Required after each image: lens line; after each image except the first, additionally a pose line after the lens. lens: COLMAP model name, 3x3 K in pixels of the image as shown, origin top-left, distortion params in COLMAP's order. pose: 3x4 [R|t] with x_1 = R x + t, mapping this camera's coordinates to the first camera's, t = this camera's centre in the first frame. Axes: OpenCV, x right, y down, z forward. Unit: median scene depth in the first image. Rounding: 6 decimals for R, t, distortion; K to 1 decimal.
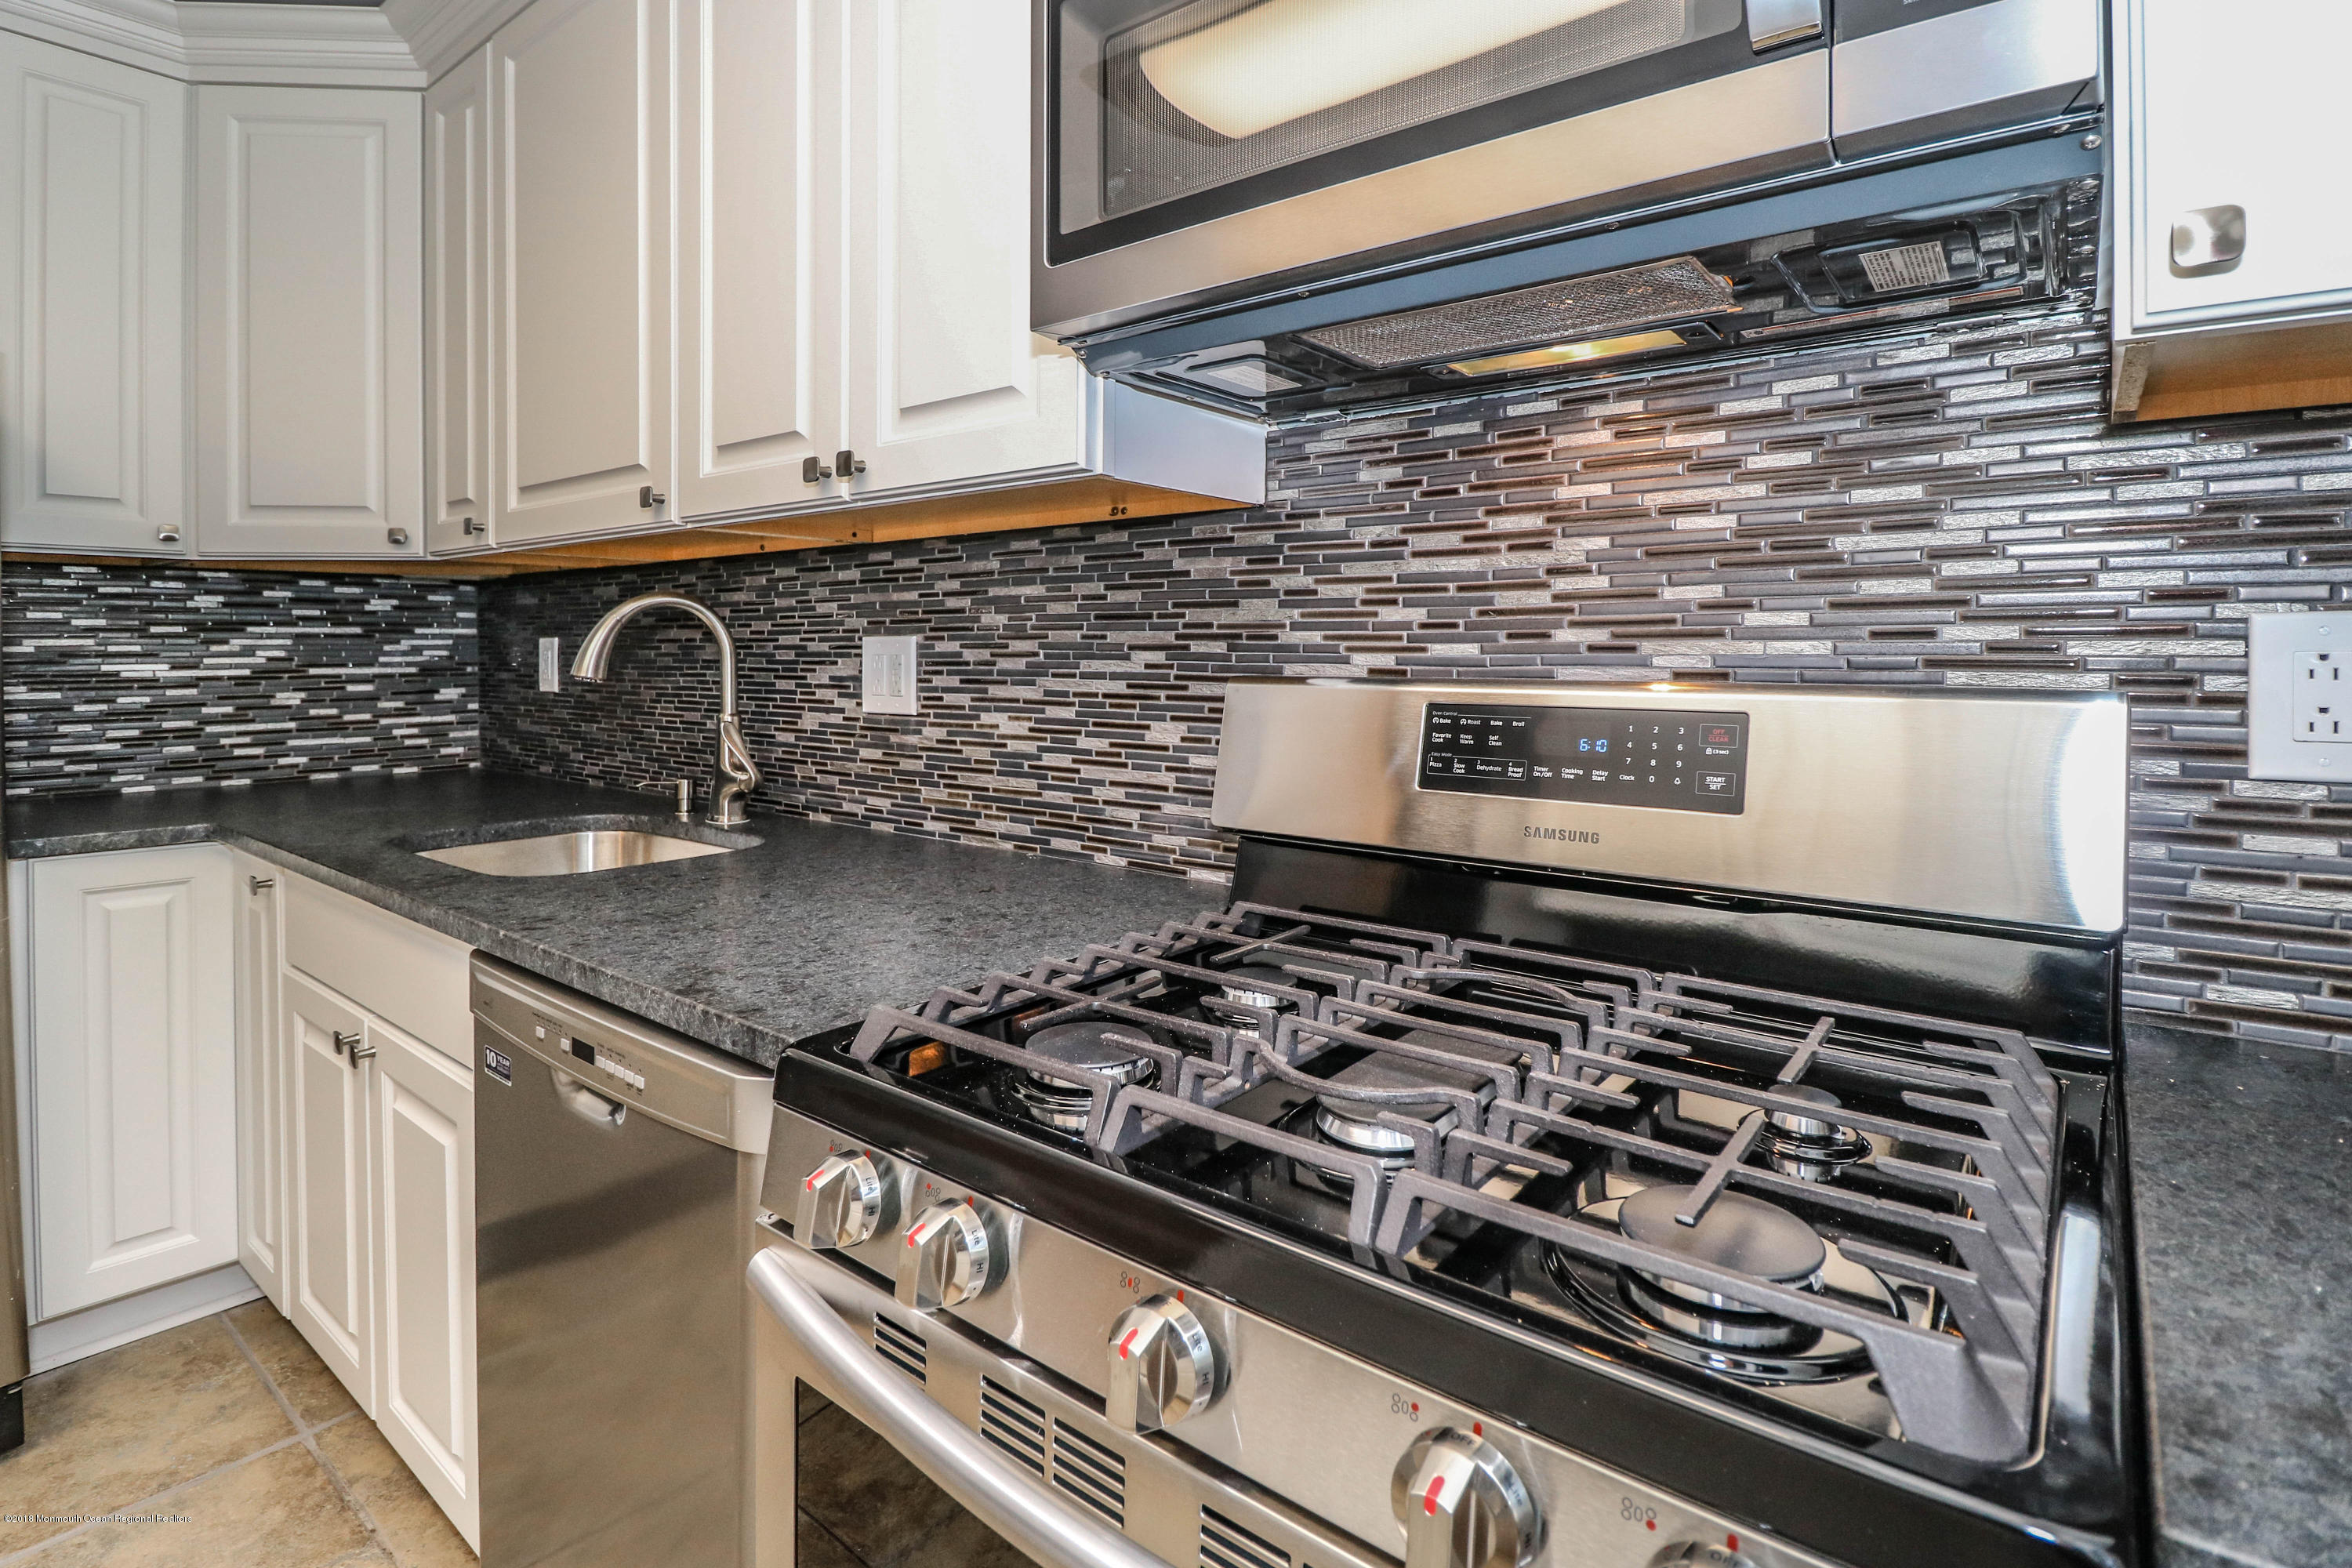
lens RADIAL K [[1120.9, 0, 1091.8], [0, 1120.9, 663.0], [0, 0, 1]] dist [-0.010884, -0.007656]
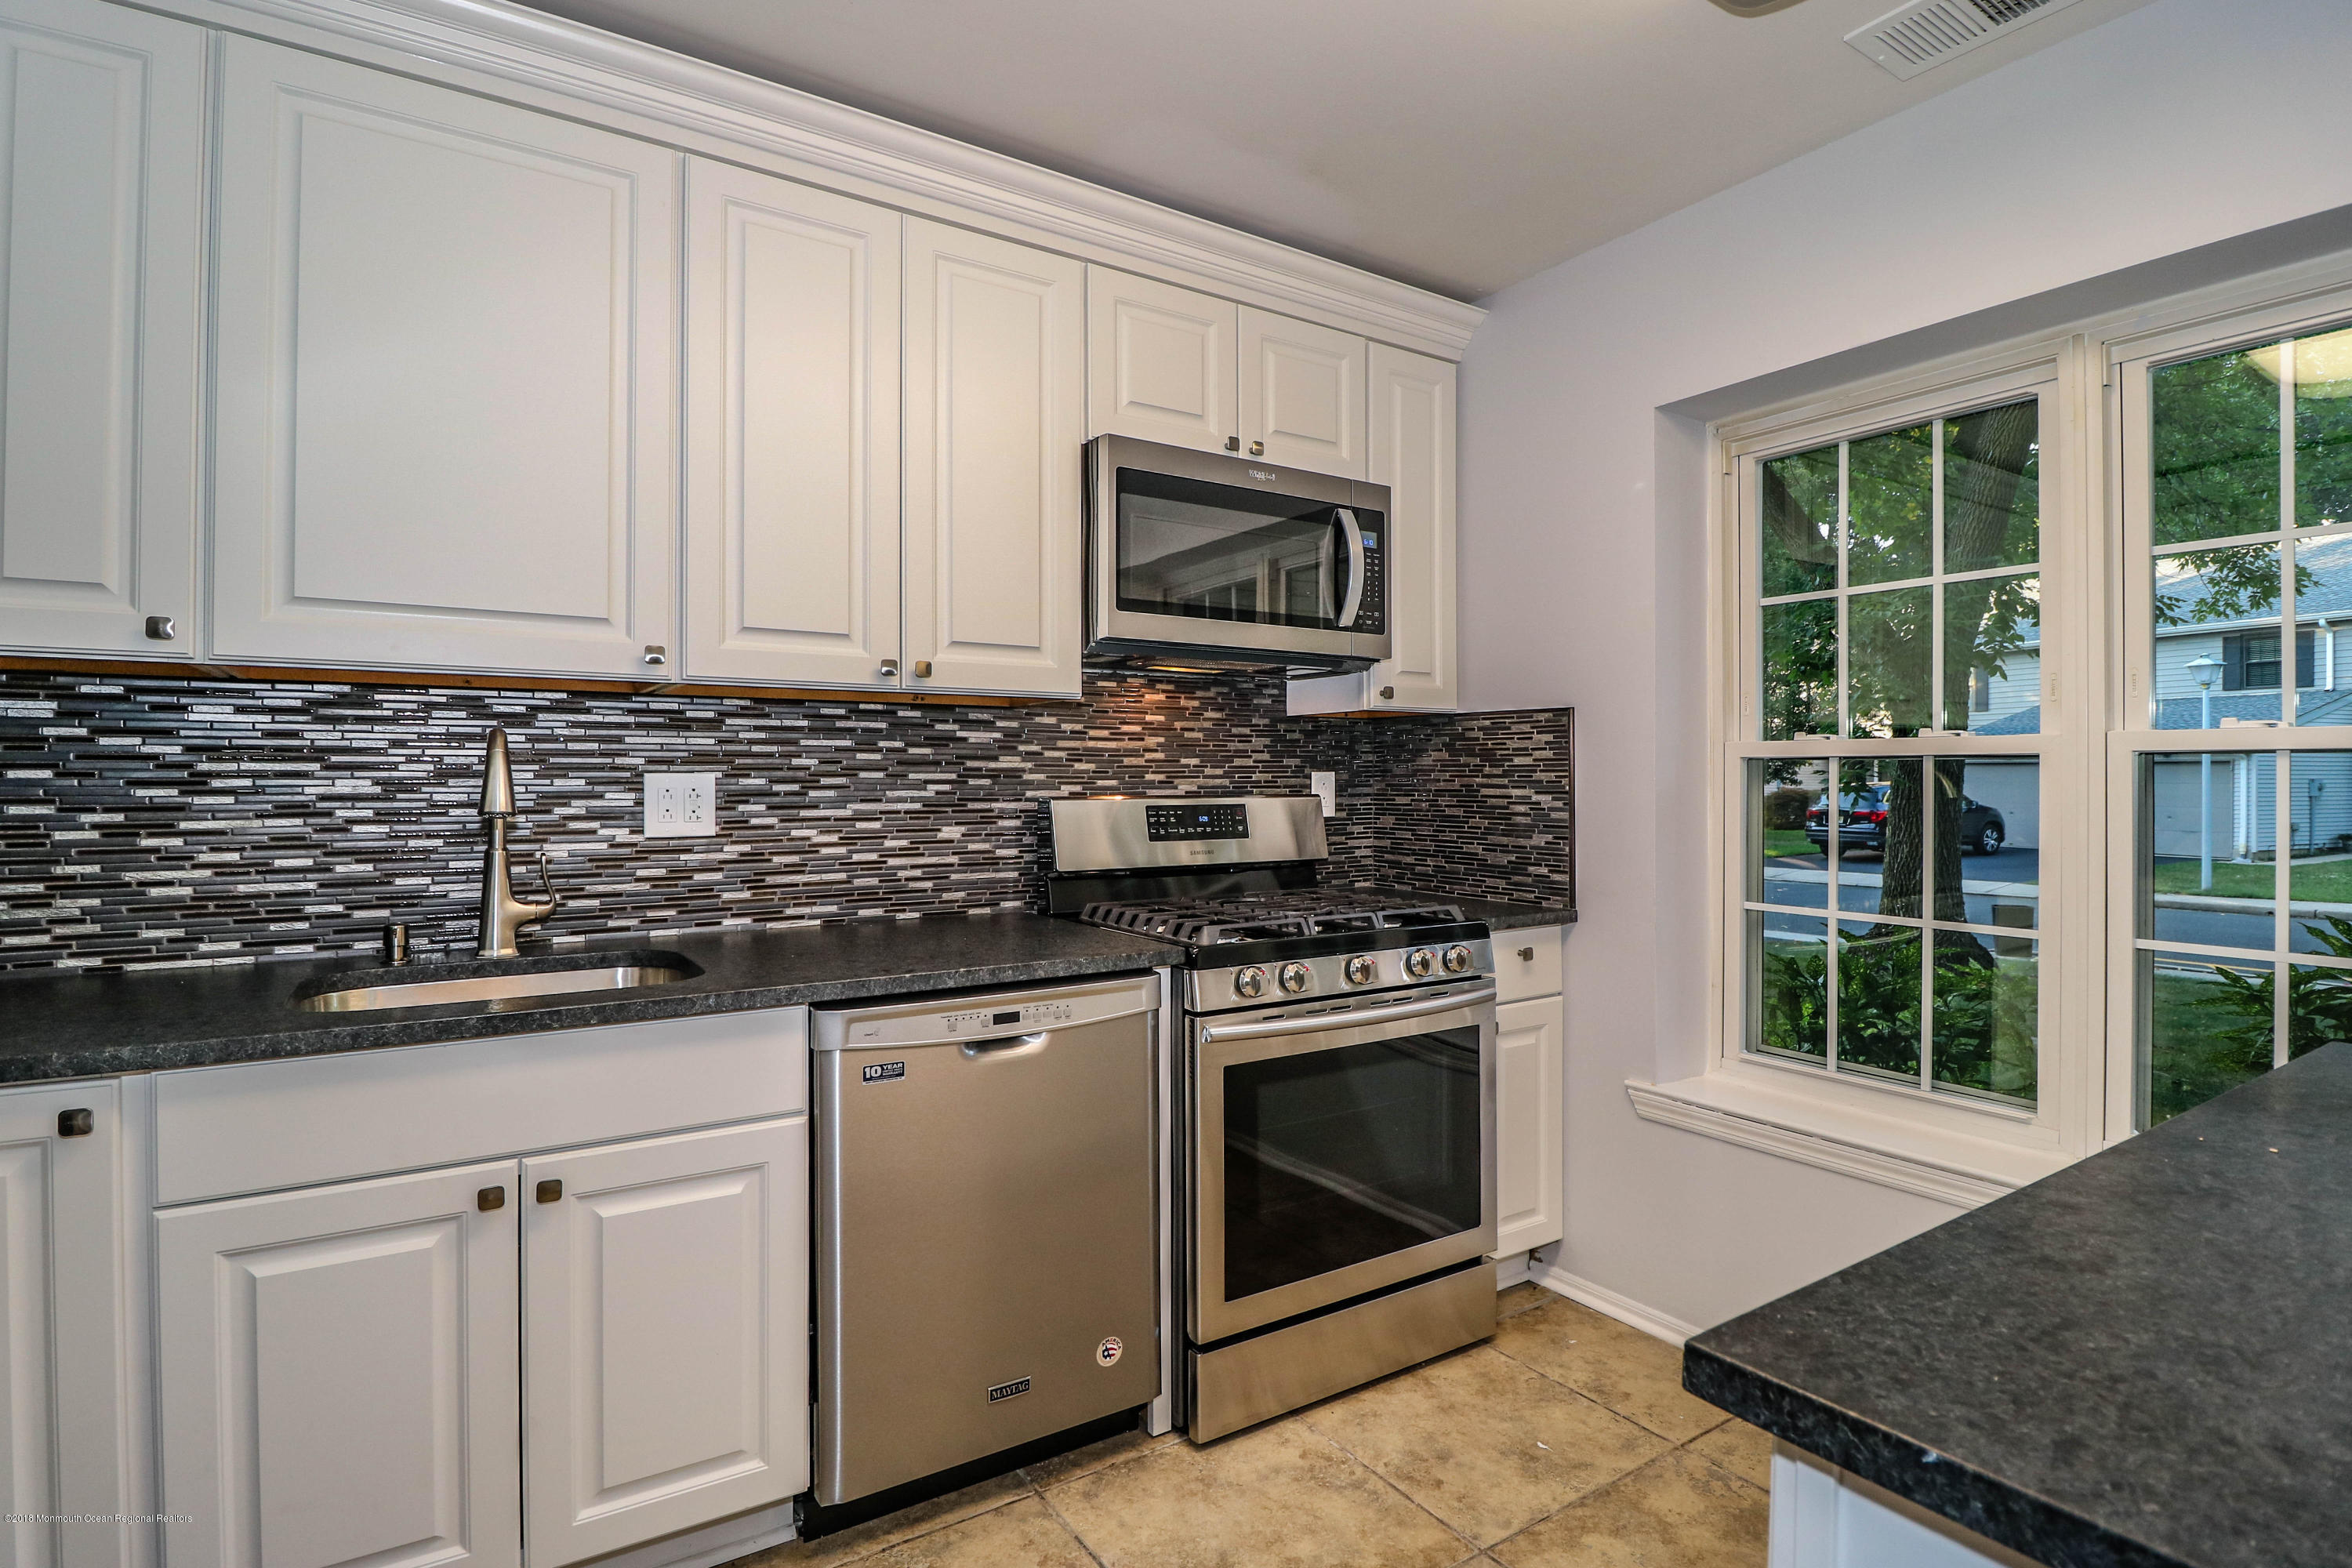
lens RADIAL K [[1120.9, 0, 1186.0], [0, 1120.9, 771.2], [0, 0, 1]] dist [-0.010884, -0.007656]
pose [[0.322015, 0.009412, 0.946688, -1.586802], [0.012850, 0.999815, -0.014311, -0.001677], [-0.946647, 0.016774, 0.321835, 0.131856]]
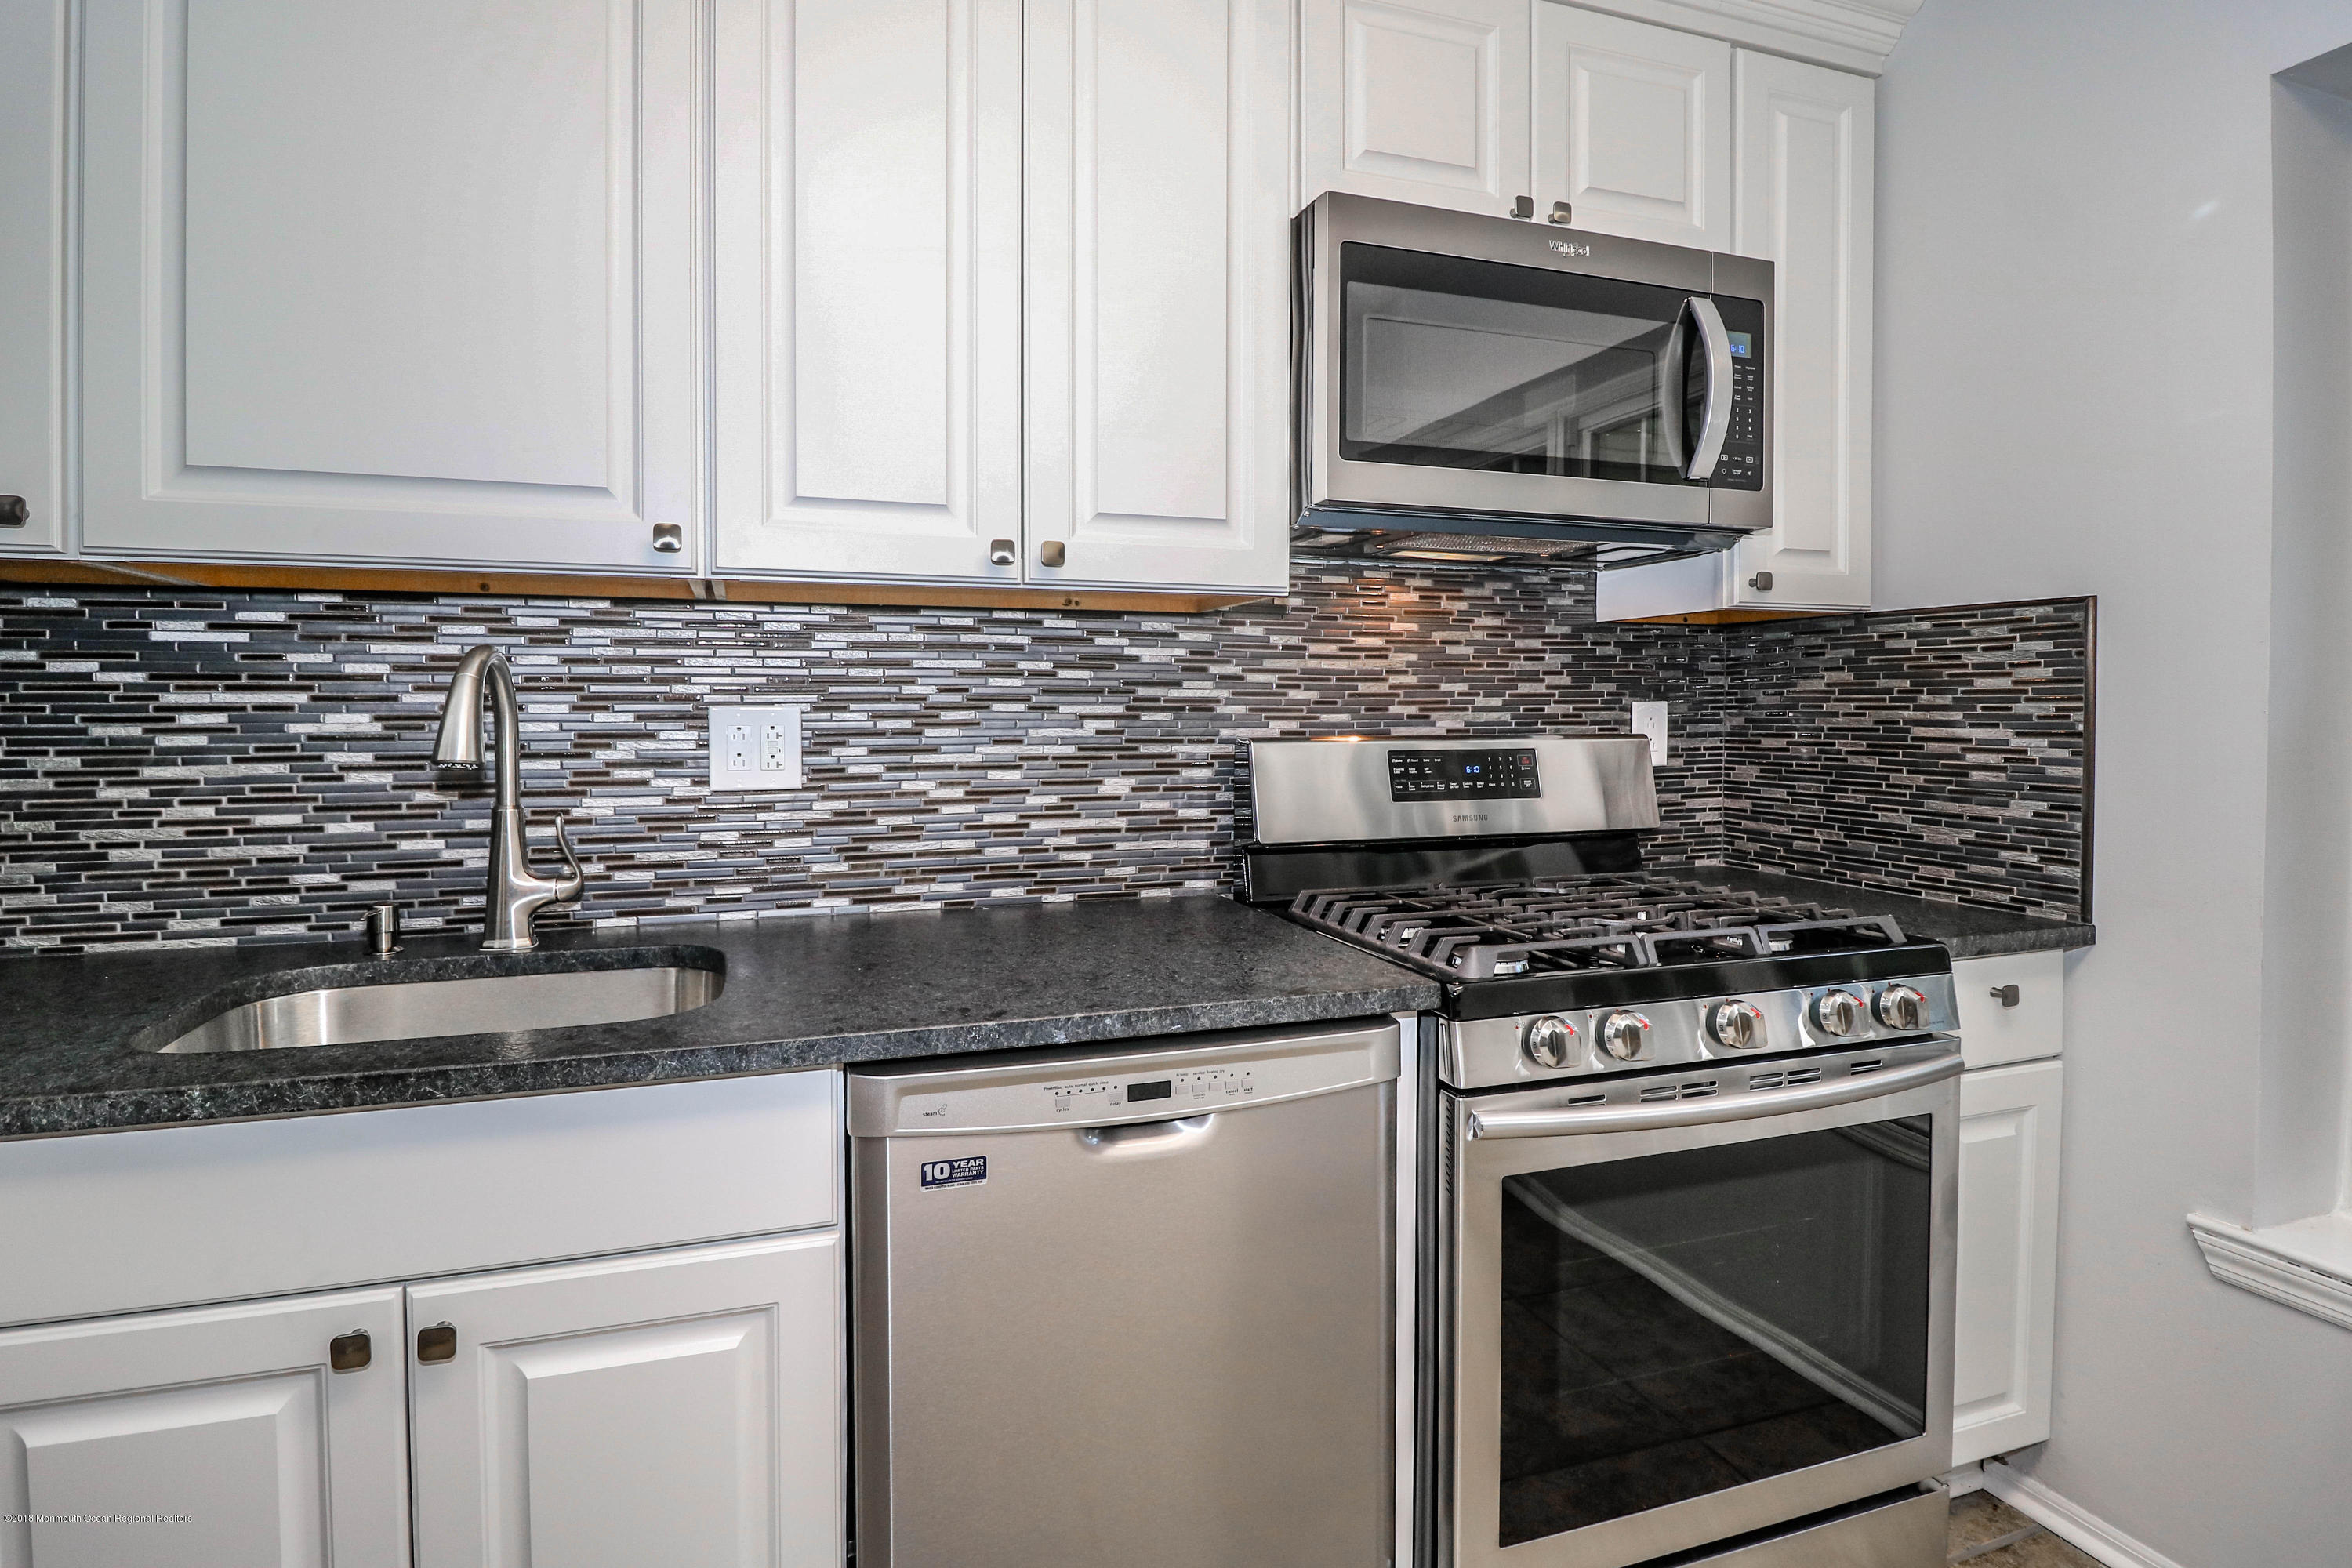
lens RADIAL K [[1120.9, 0, 1170.1], [0, 1120.9, 749.0], [0, 0, 1]] dist [-0.010884, -0.007656]
pose [[0.543055, -0.027133, 0.839258, -1.054271], [0.011203, 0.999623, 0.025069, -0.009750], [-0.839622, -0.004212, 0.543155, 0.307035]]
